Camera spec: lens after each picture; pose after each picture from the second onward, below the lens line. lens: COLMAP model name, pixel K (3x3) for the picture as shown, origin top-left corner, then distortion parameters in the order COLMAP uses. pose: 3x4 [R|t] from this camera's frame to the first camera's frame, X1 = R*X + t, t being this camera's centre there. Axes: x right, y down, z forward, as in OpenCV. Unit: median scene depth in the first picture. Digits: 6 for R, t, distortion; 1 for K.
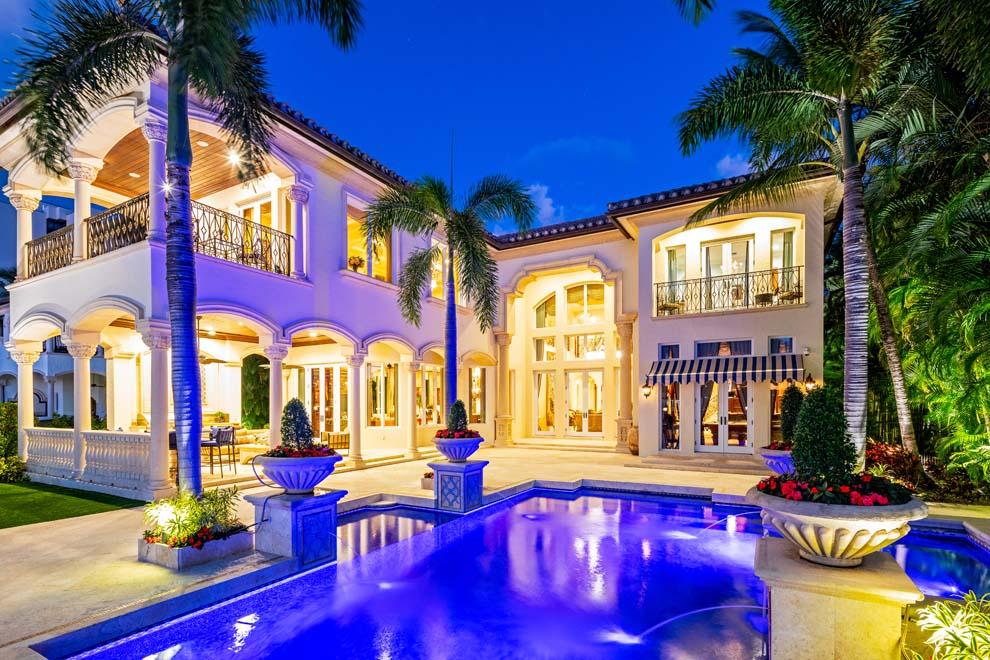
lens RADIAL K [[486.1, 0, 494.6], [0, 486.1, 408.9], [0, 0, 1]] dist [0.001969, -0.000090]
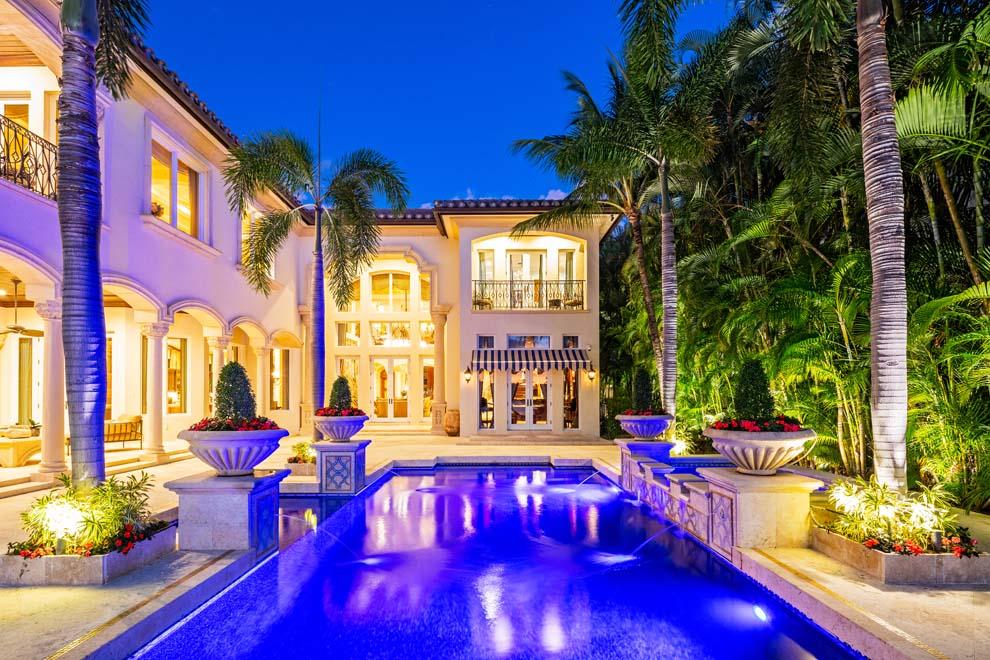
lens RADIAL K [[481.9, 0, 494.1], [0, 481.9, 393.2], [0, 0, 1]] dist [0.002417, -0.000746]
pose [[0.868498, 0.005086, 0.495666, -0.201991], [0.003804, 0.999850, -0.016926, 0.022511], [-0.495678, 0.016586, 0.868348, 0.026874]]
